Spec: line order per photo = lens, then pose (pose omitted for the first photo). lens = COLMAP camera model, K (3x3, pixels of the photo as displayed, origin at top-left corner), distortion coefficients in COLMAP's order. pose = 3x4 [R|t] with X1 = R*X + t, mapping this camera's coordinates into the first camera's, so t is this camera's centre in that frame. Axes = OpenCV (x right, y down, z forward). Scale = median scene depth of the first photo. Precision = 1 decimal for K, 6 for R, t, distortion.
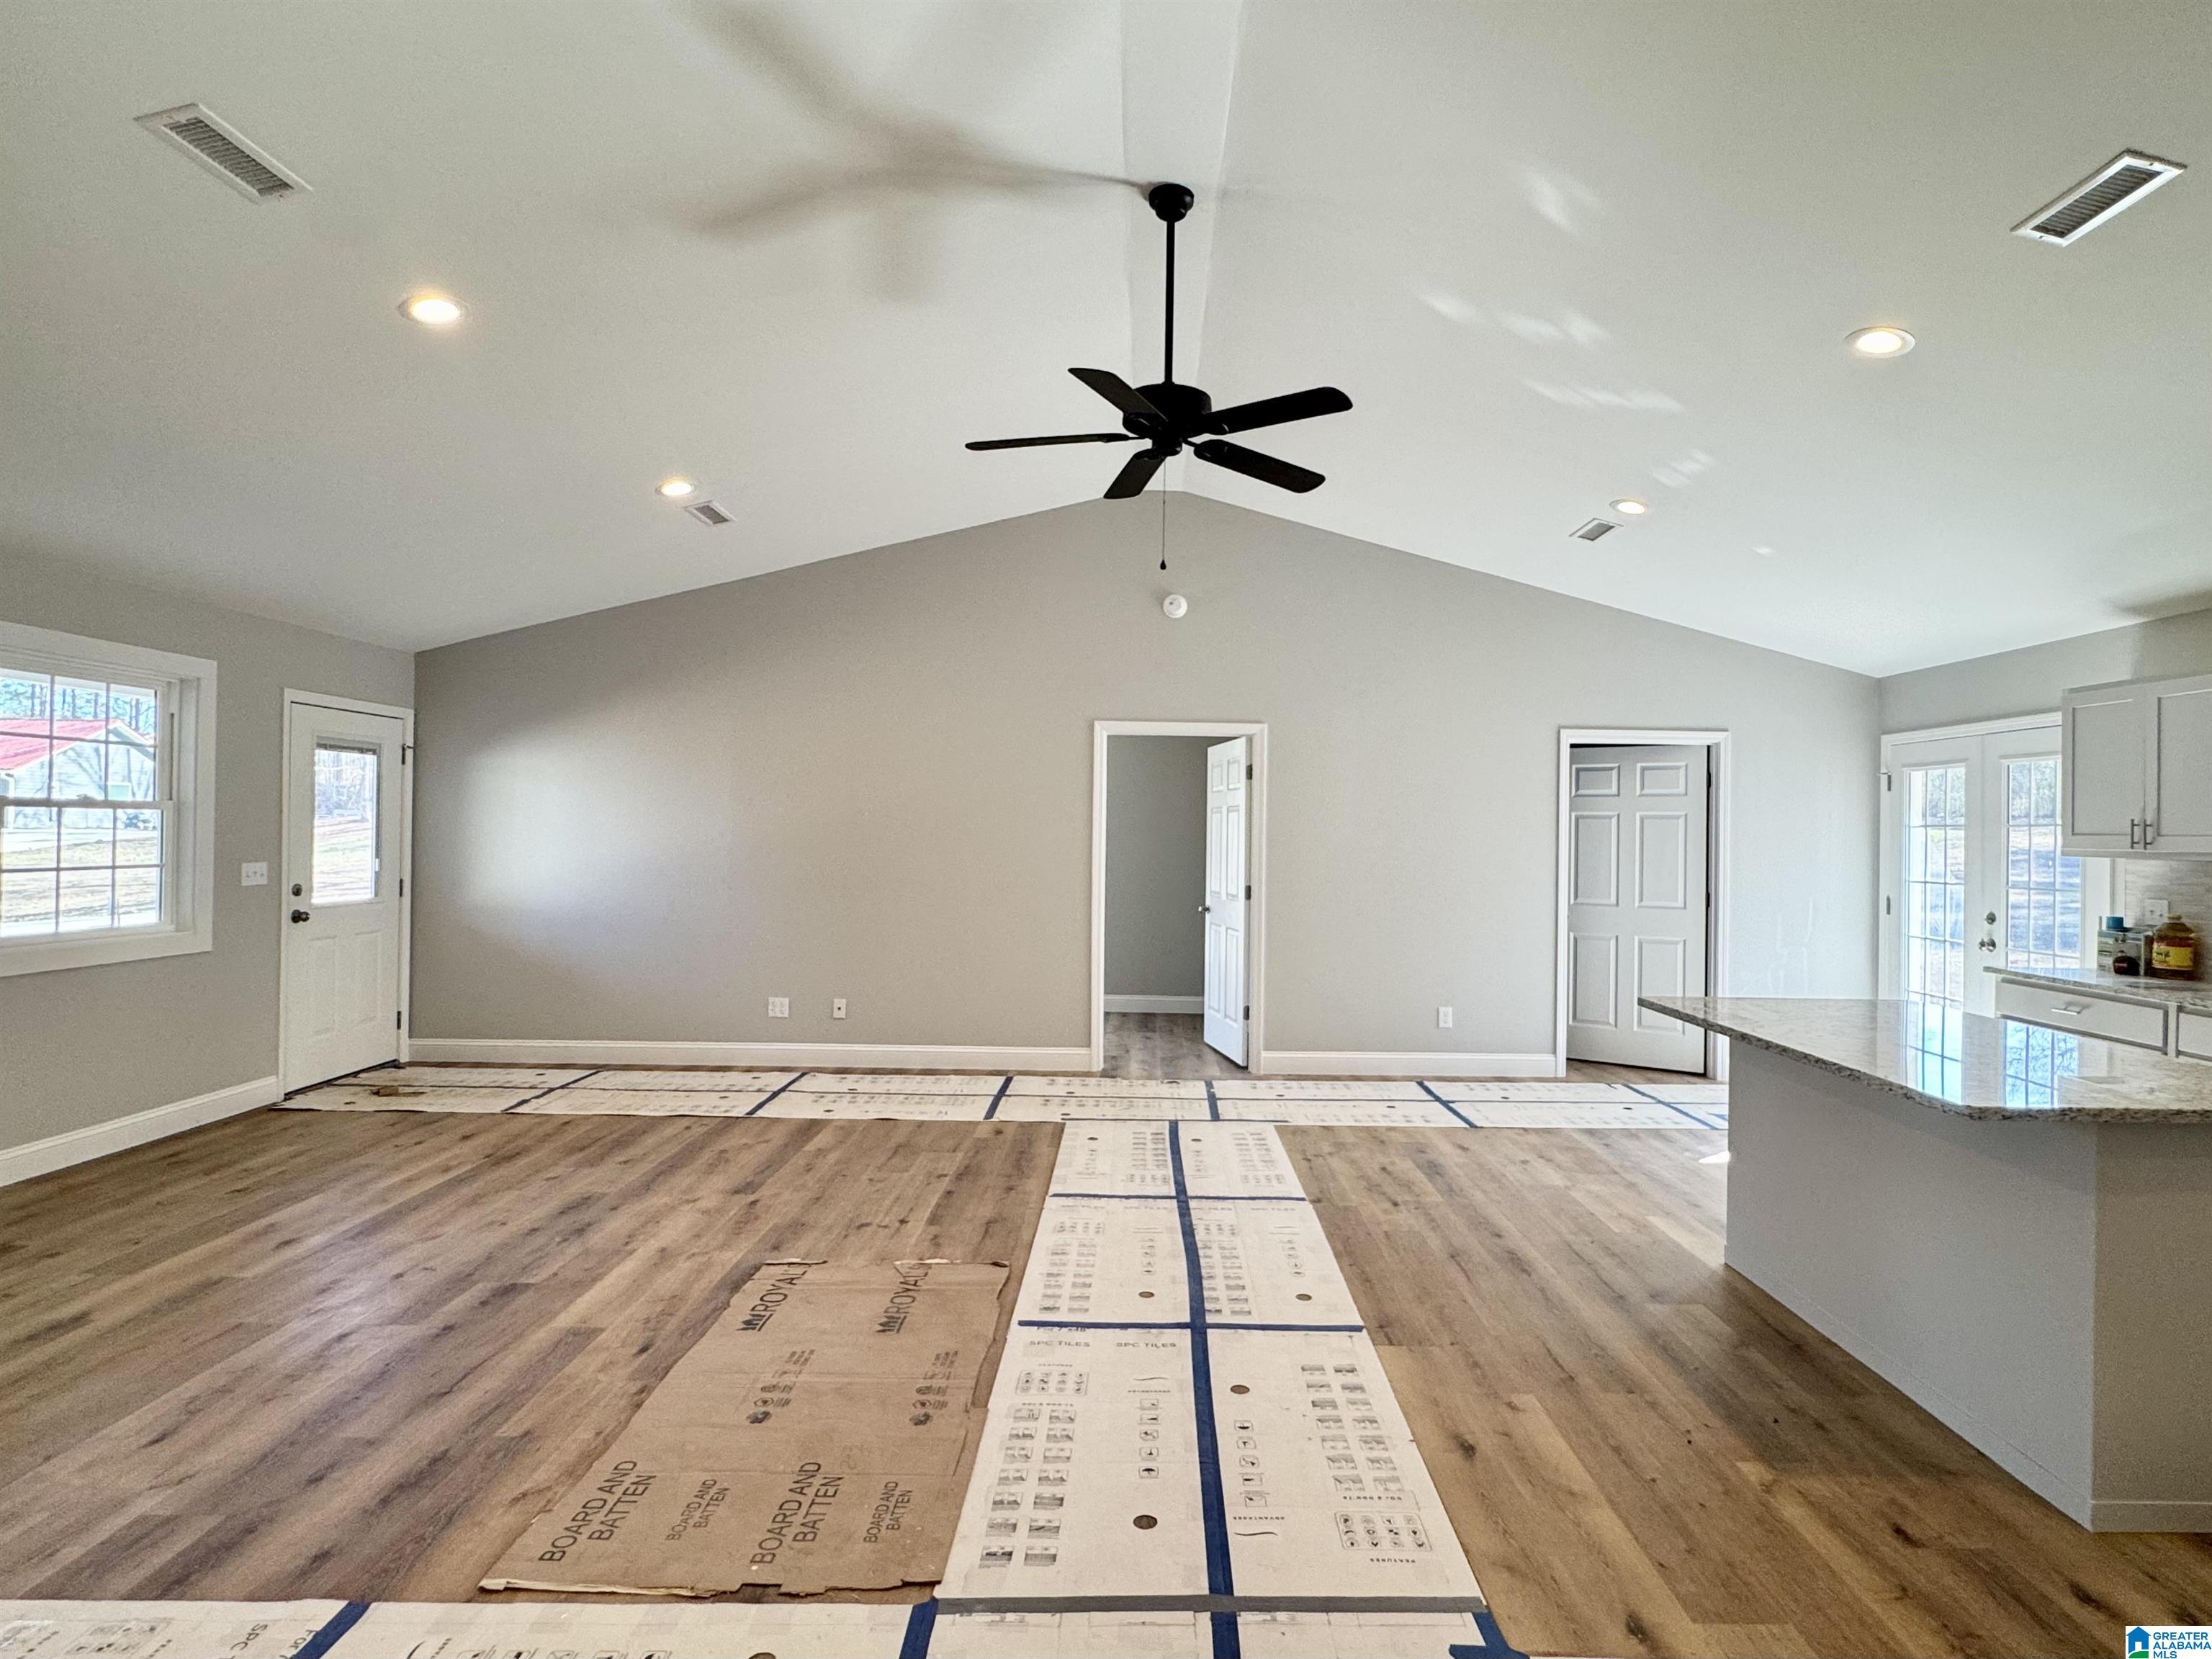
lens RADIAL K [[1098.0, 0, 1113.8], [0, 1098.0, 827.2], [0, 0, 1]] dist [-0.001068, -0.000225]
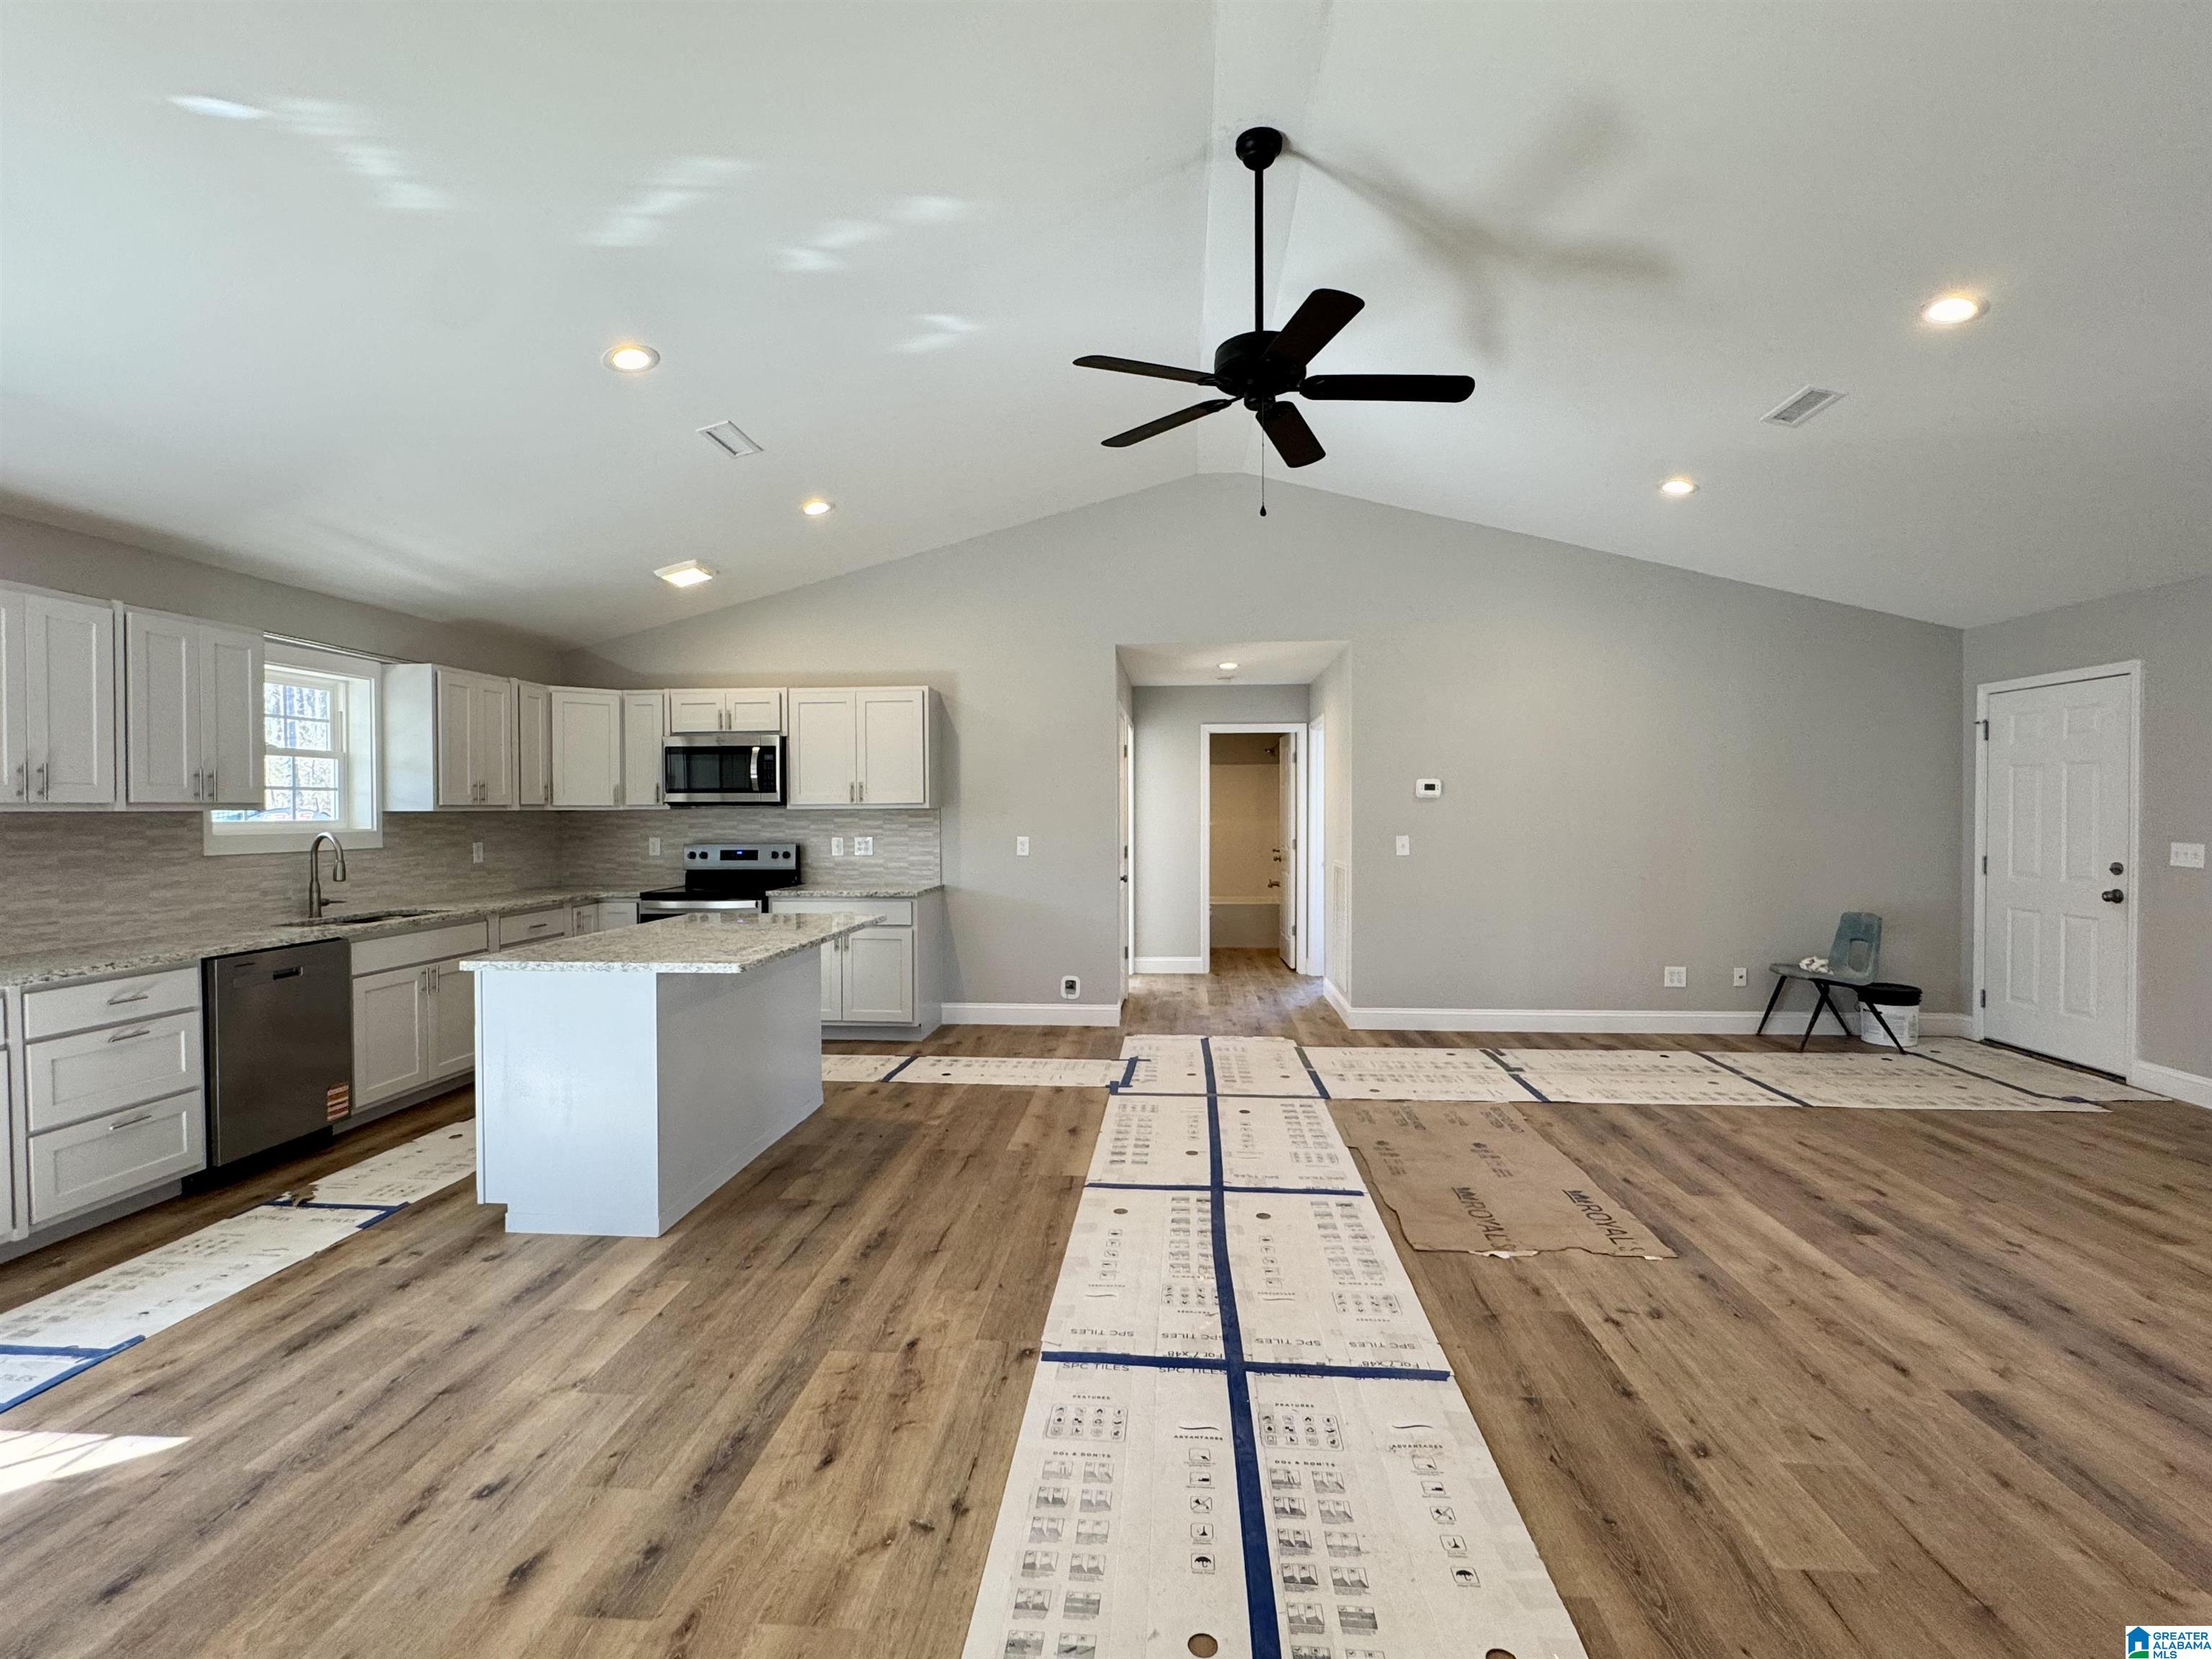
lens RADIAL K [[1029.1, 0, 1103.3], [0, 1029.1, 825.5], [0, 0, 1]] dist [-0.000174, -0.000316]
pose [[-0.998724, -0.013549, 0.048650, 0.141744], [-0.013054, 0.999860, 0.010482, 0.026397], [-0.048785, 0.009834, -0.998761, 1.983632]]
